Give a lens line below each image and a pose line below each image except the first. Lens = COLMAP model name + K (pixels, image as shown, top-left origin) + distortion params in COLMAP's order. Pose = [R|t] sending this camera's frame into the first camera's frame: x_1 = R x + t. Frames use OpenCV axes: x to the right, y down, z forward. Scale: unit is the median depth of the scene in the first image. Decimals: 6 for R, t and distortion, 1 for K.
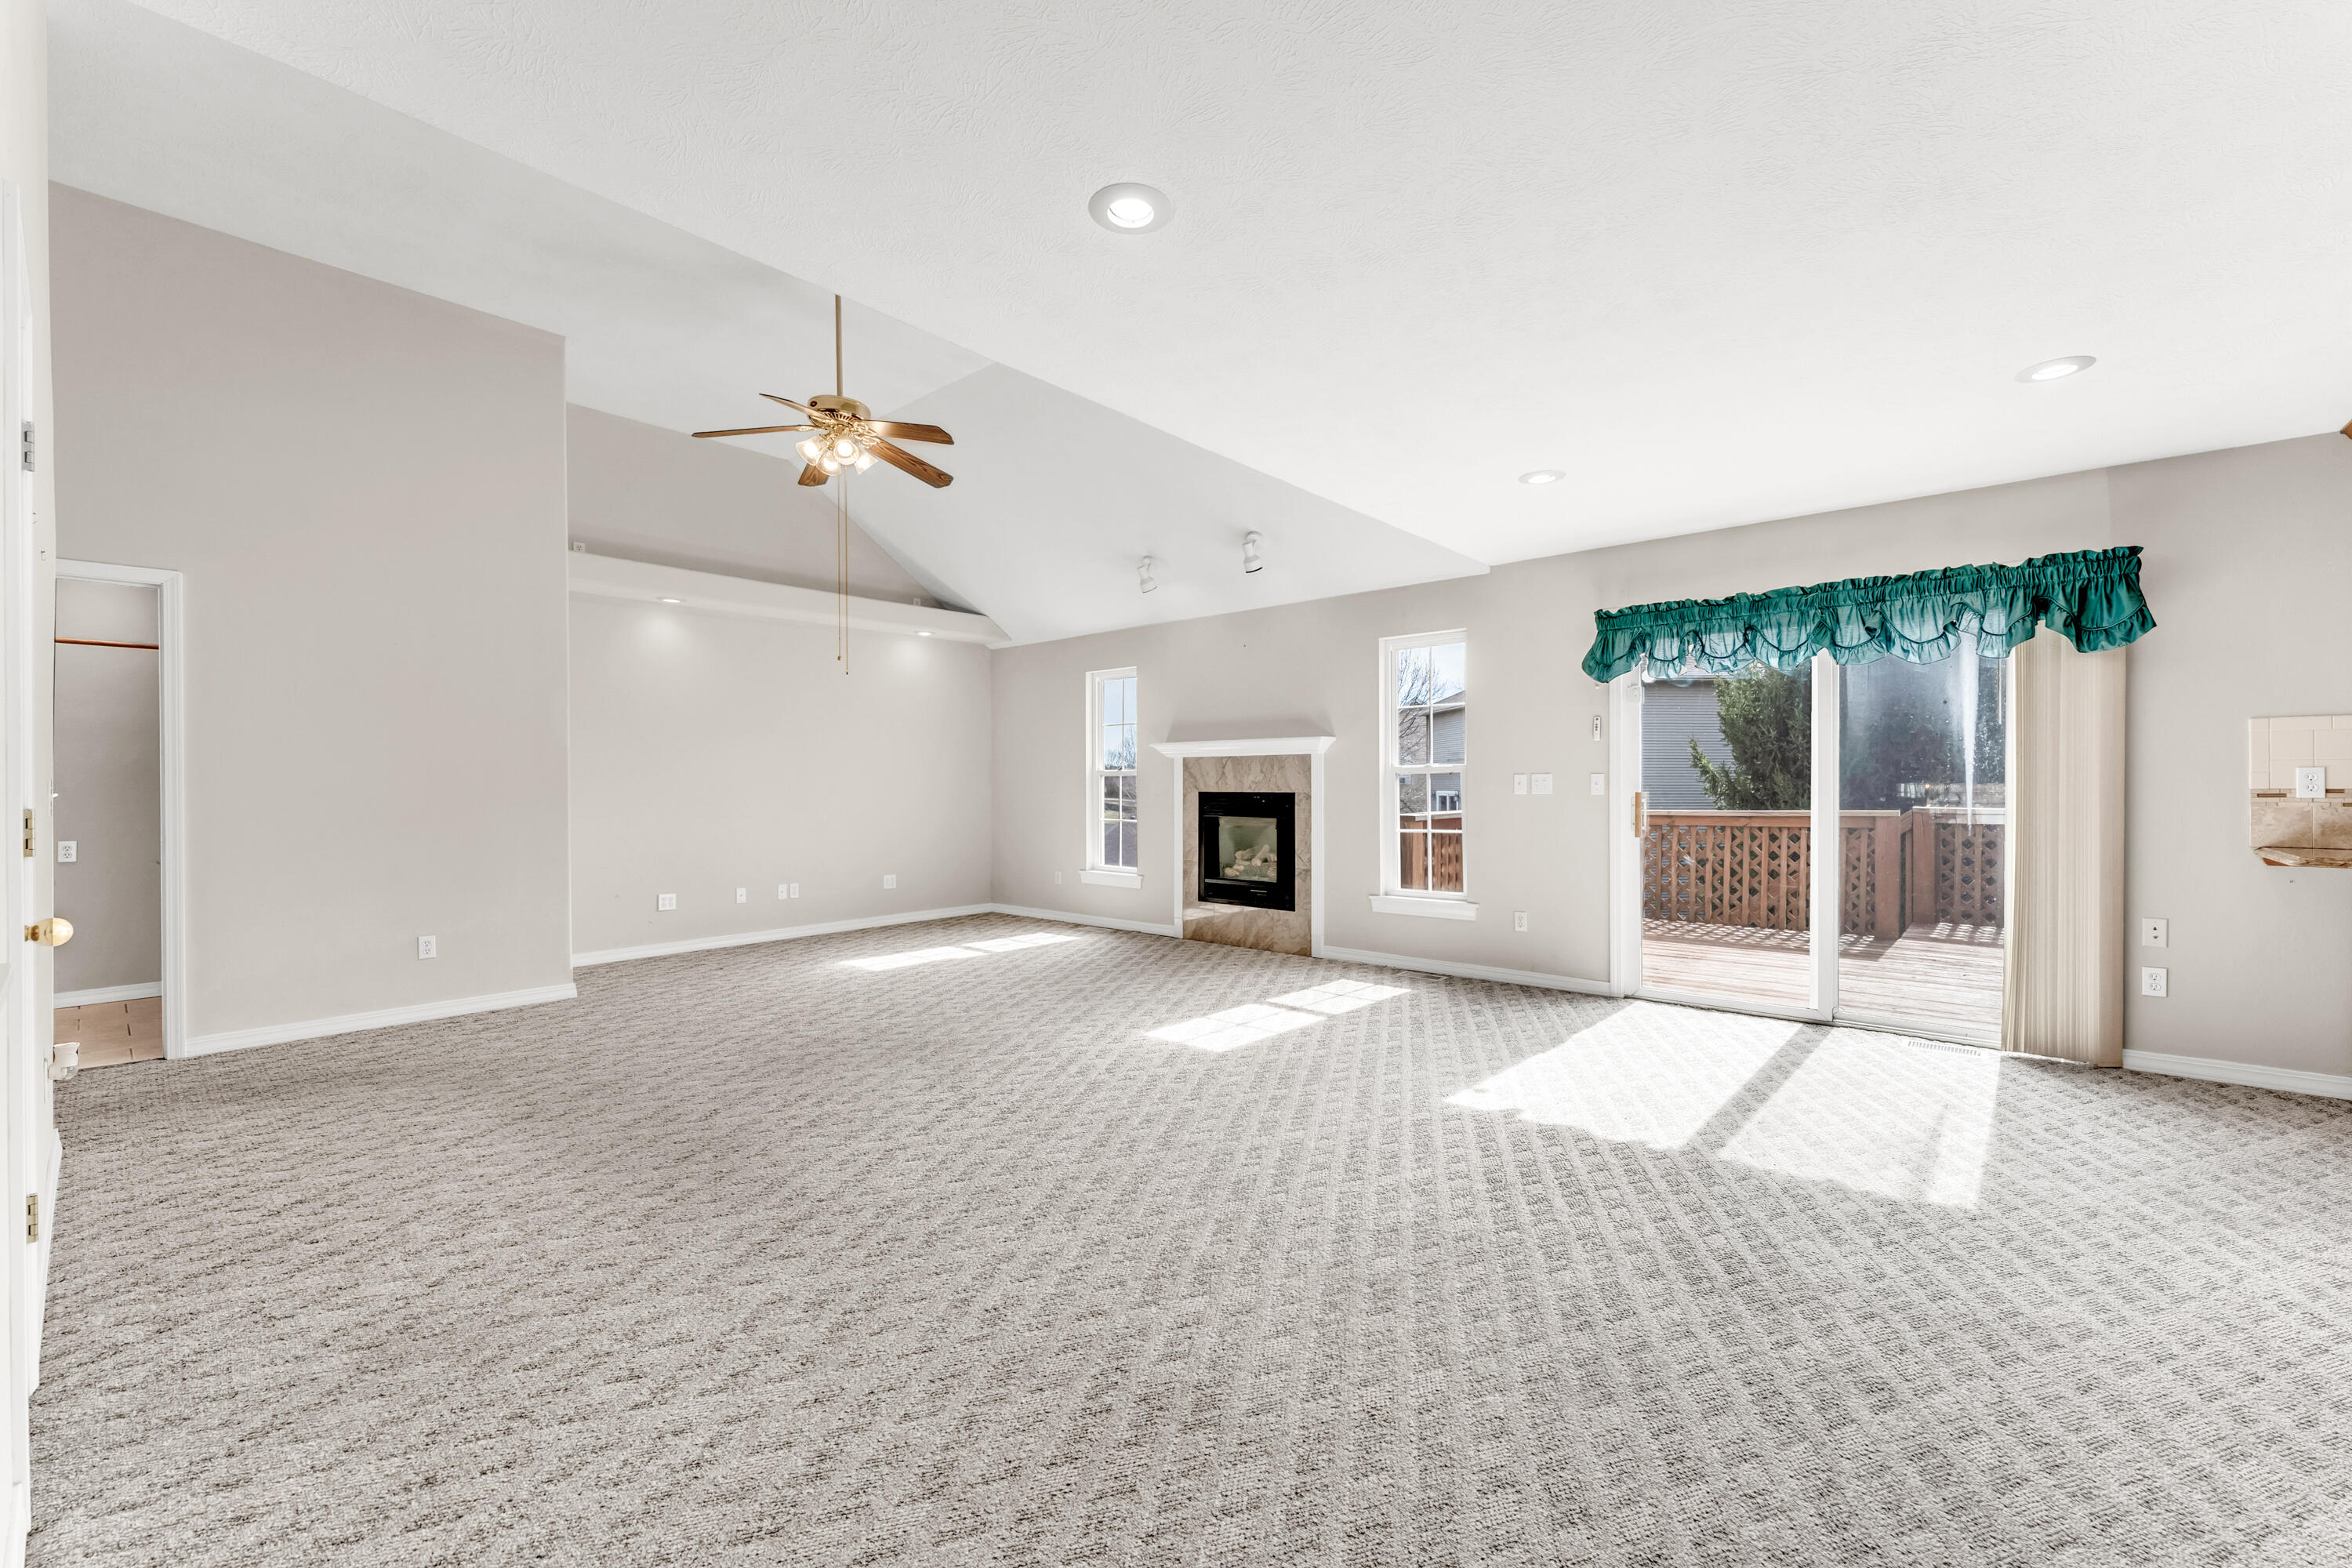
lens RADIAL K [[965.8, 0, 1176.8], [0, 965.8, 783.1], [0, 0, 1]] dist [-0.000734, 0.000004]
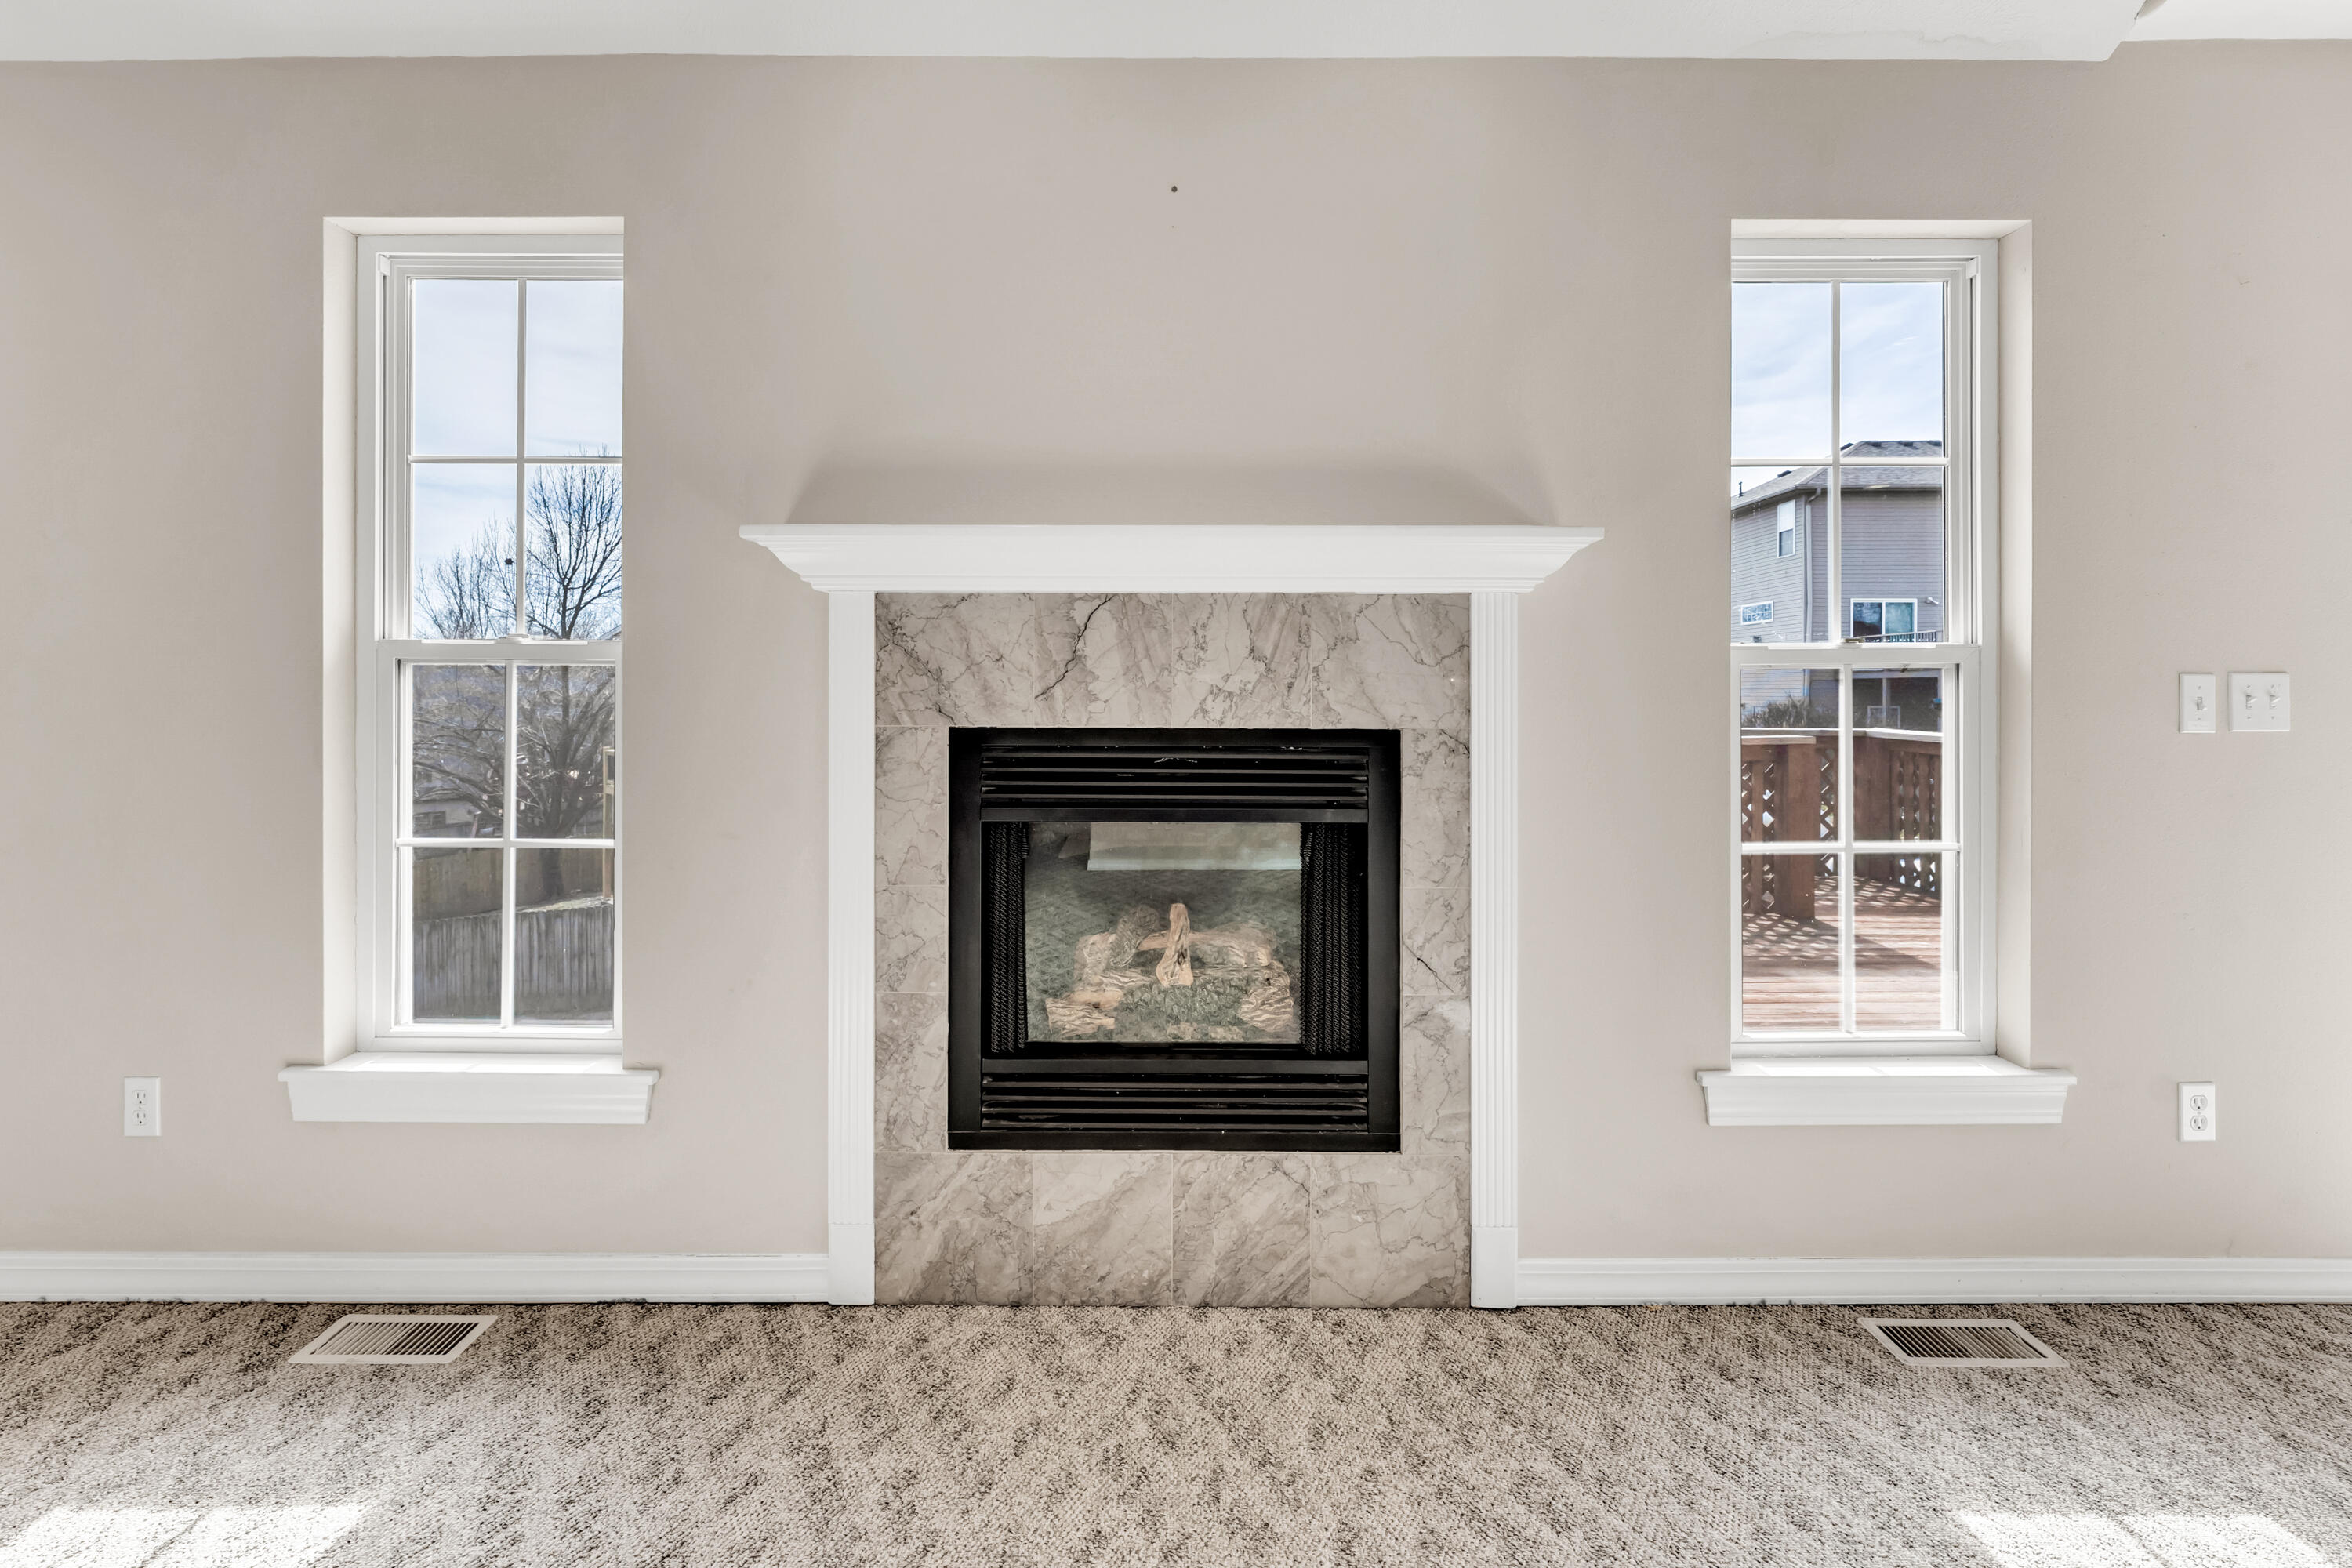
lens RADIAL K [[965.8, 0, 1241.2], [0, 965.8, 674.2], [0, 0, 1]] dist [-0.000734, 0.000004]
pose [[0.744548, 0.009252, 0.667504, -0.094503], [-0.006296, 0.999957, -0.006838, -0.003842], [-0.667539, 0.000889, 0.744574, 0.769328]]
